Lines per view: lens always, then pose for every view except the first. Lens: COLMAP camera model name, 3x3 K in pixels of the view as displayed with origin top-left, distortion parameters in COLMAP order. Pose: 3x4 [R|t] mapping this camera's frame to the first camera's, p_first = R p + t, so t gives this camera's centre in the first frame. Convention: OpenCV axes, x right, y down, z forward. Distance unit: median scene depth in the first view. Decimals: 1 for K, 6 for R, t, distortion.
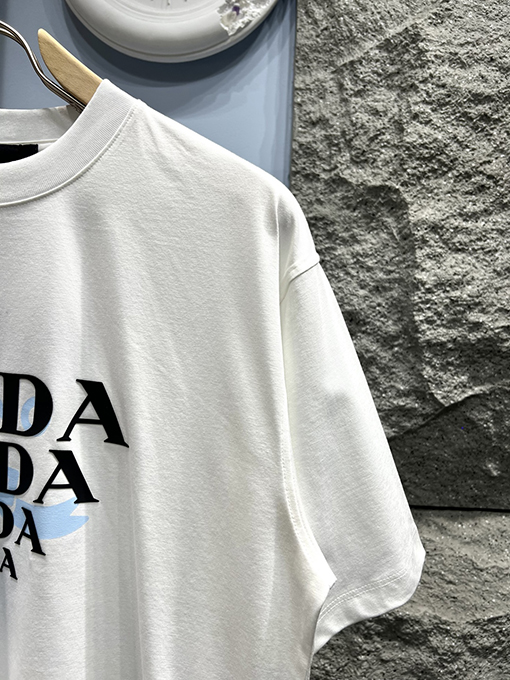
lens RADIAL K [[518.2, 0, 252.3], [0, 518.2, 341.2], [0, 0, 1]] dist [-0.001037, -0.008964]
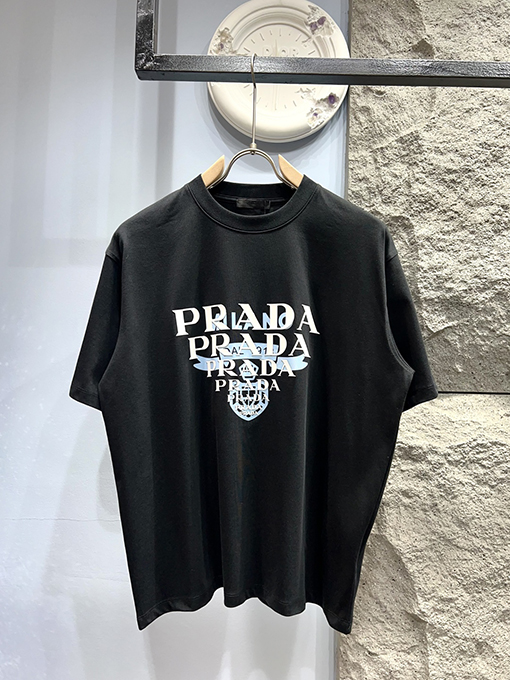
lens RADIAL K [[515.7, 0, 253.3], [0, 515.7, 339.2], [0, 0, 1]] dist [0.002227, -0.013369]
pose [[0.998871, -0.006524, 0.047047, -0.374837], [0.006705, 0.999971, -0.003688, 0.151370], [-0.047021, 0.003999, 0.998886, -0.849822]]
